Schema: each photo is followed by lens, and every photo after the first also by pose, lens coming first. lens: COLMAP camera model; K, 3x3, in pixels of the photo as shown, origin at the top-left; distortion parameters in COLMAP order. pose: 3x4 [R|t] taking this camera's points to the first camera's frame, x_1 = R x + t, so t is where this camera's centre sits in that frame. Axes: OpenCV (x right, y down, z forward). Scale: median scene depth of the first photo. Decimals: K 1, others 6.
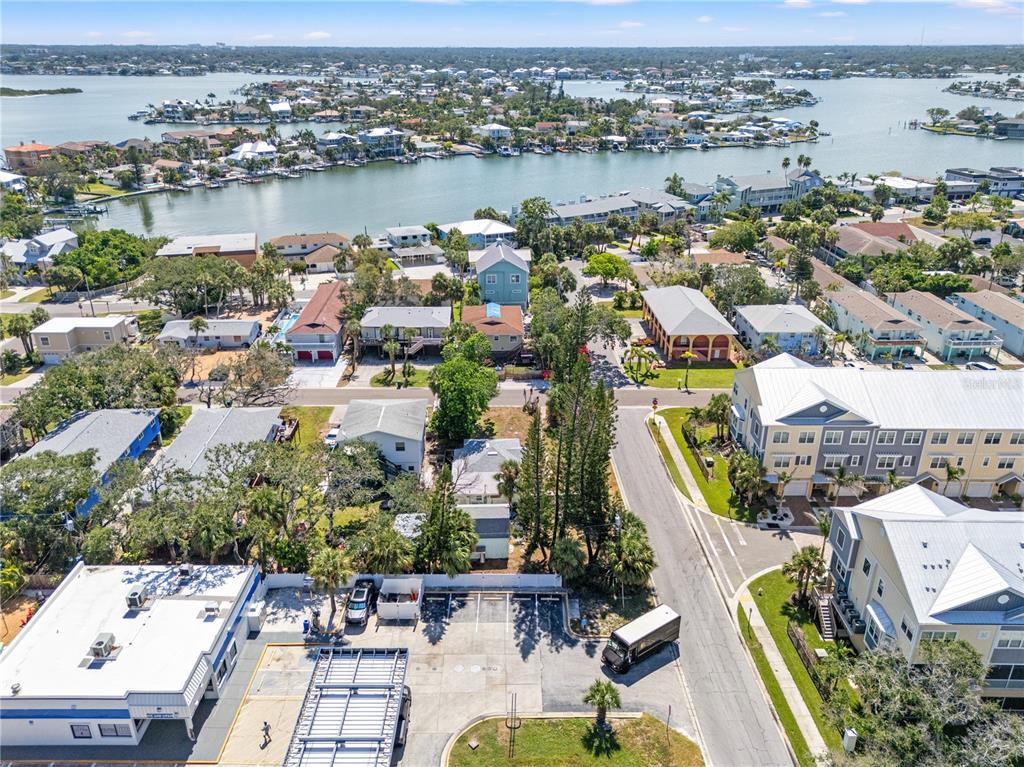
lens RADIAL K [[759.6, 0, 512.0], [0, 759.6, 383.5], [0, 0, 1]] dist [0.072500, -0.071240]
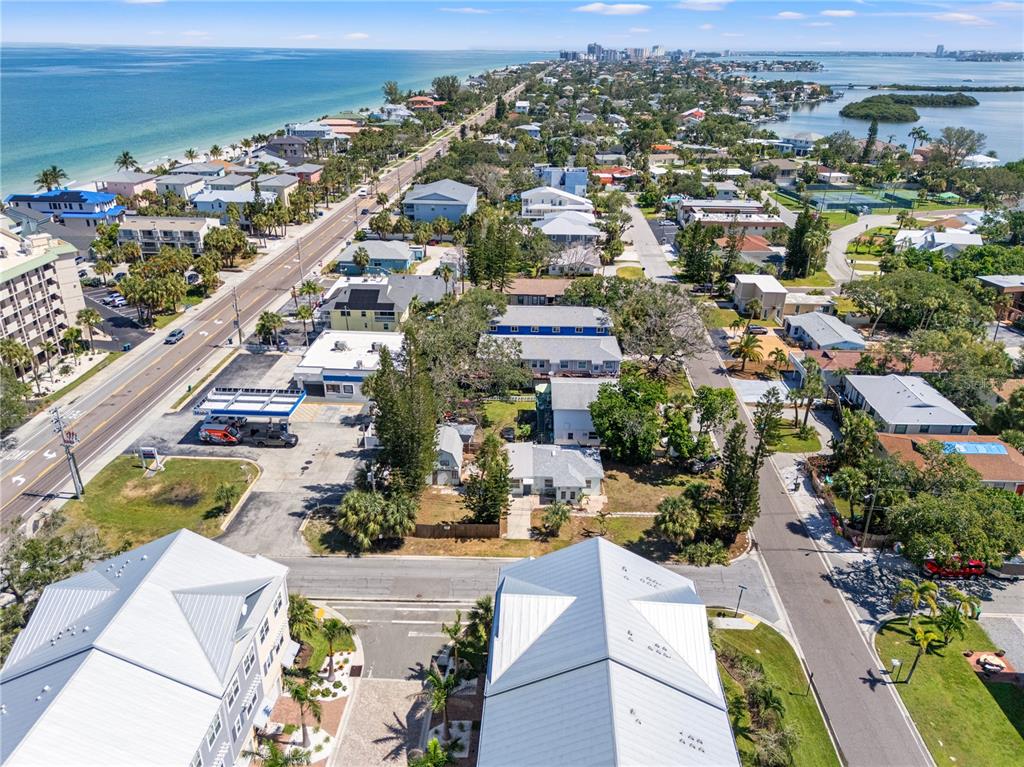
lens RADIAL K [[750.4, 0, 510.3], [0, 750.4, 385.8], [0, 0, 1]] dist [0.069780, -0.067545]
pose [[-0.053521, 0.404824, -0.912827, 0.625547], [-0.412240, 0.823645, 0.389444, -0.253615], [0.909502, 0.397147, 0.122802, 0.592282]]
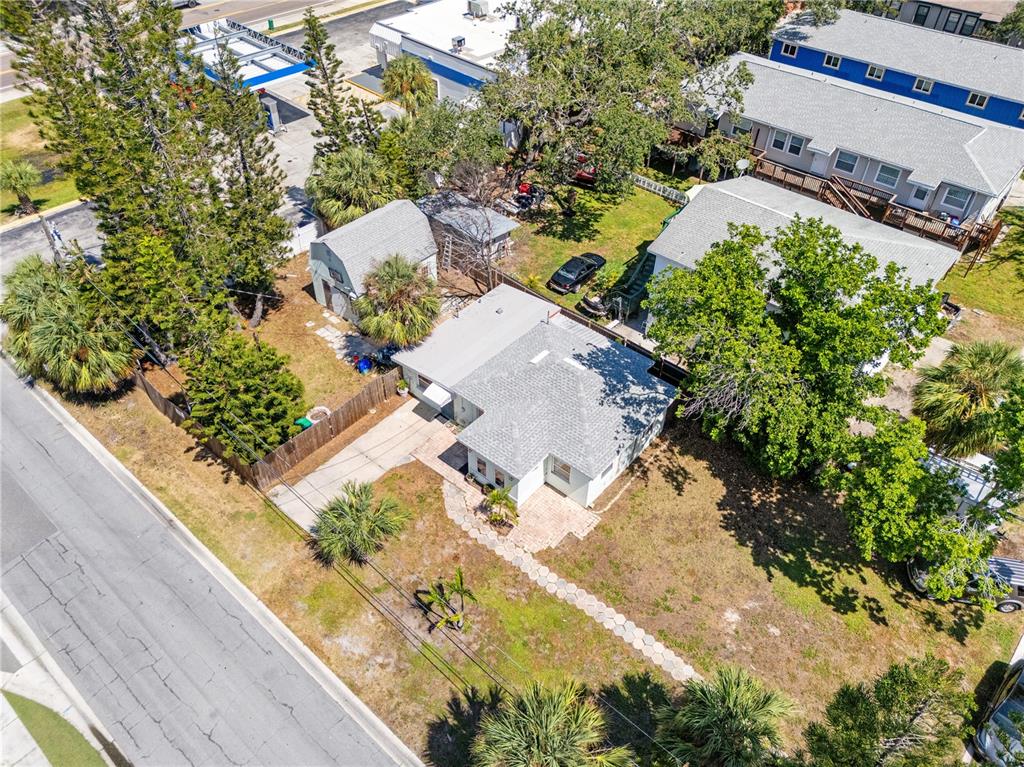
lens RADIAL K [[750.4, 0, 510.3], [0, 750.4, 385.8], [0, 0, 1]] dist [0.069780, -0.067545]
pose [[-0.683316, 0.492133, -0.539337, 0.147251], [-0.308462, 0.474944, 0.824184, -0.156722], [0.661763, 0.729543, -0.172733, 0.796989]]
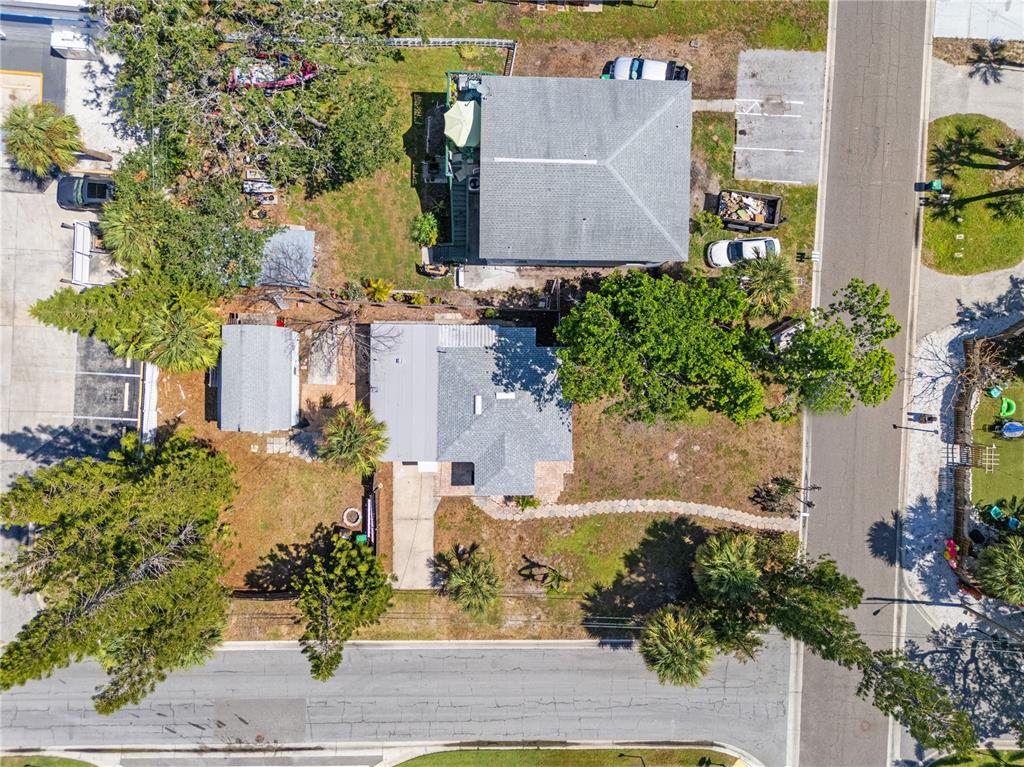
lens RADIAL K [[750.4, 0, 510.3], [0, 750.4, 385.8], [0, 0, 1]] dist [0.069780, -0.067545]
pose [[-0.045132, 0.998961, -0.006367, -0.026665], [-0.433976, -0.013865, 0.900818, -0.265894], [0.899793, 0.043419, 0.434151, 0.603094]]
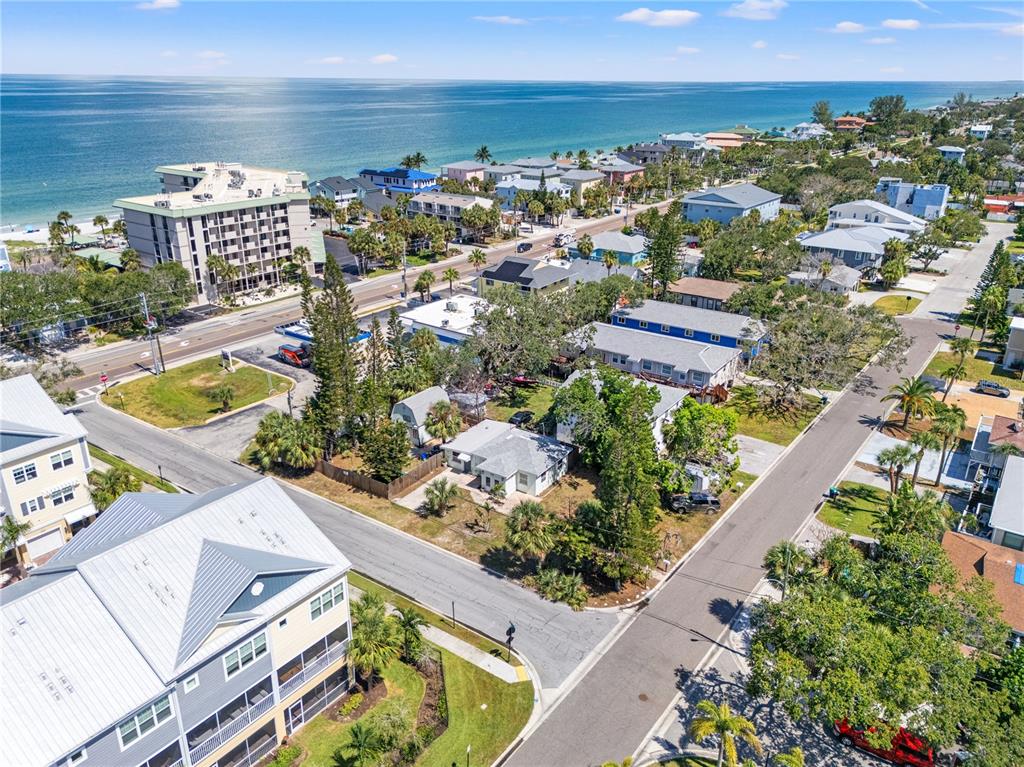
lens RADIAL K [[750.4, 0, 510.3], [0, 750.4, 385.8], [0, 0, 1]] dist [0.069780, -0.067545]
pose [[-0.597621, 0.297136, -0.744687, 0.443266], [-0.330411, 0.754991, 0.566407, -0.326671], [0.730532, 0.584549, -0.353022, 0.948147]]
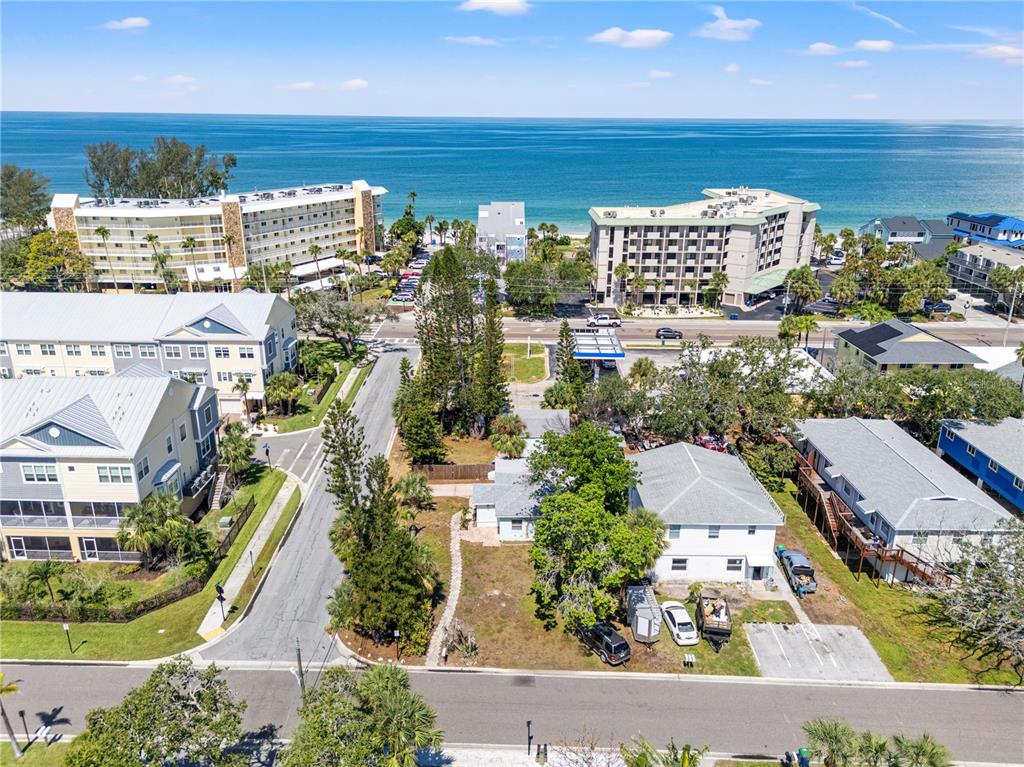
lens RADIAL K [[750.4, 0, 510.3], [0, 750.4, 385.8], [0, 0, 1]] dist [0.069780, -0.067545]
pose [[-0.999752, -0.015865, 0.015633, -0.010168], [-0.000774, 0.726196, 0.687488, -0.369783], [-0.022260, 0.687305, -0.726028, 1.114237]]
